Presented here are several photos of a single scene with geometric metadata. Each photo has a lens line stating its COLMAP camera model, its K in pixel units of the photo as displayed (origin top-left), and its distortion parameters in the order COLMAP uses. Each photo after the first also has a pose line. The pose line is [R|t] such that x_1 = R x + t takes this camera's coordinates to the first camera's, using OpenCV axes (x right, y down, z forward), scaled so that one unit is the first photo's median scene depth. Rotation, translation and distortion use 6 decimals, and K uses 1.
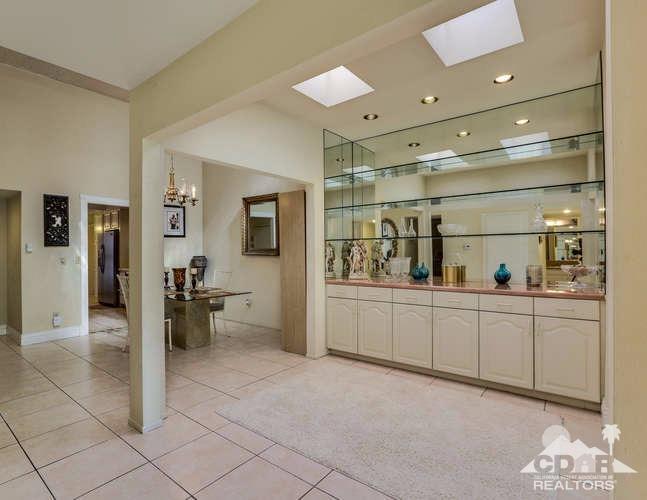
lens RADIAL K [[335.8, 0, 298.1], [0, 335.8, 250.8], [0, 0, 1]] dist [-0.001258, 0.001162]
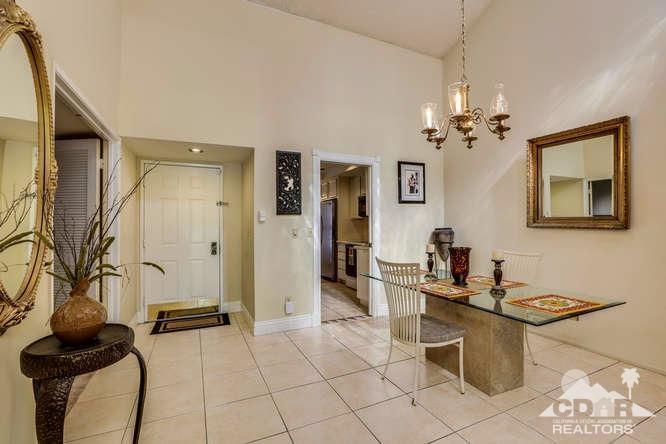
lens RADIAL K [[290.3, 0, 333.0], [0, 290.3, 222.0], [0, 0, 1]] dist [-0.042357, 0.000152]
pose [[0.912873, 0.000237, -0.408244, -0.332234], [-0.001789, 0.999993, -0.003418, 0.005813], [0.408241, 0.003851, 0.912866, 0.400681]]
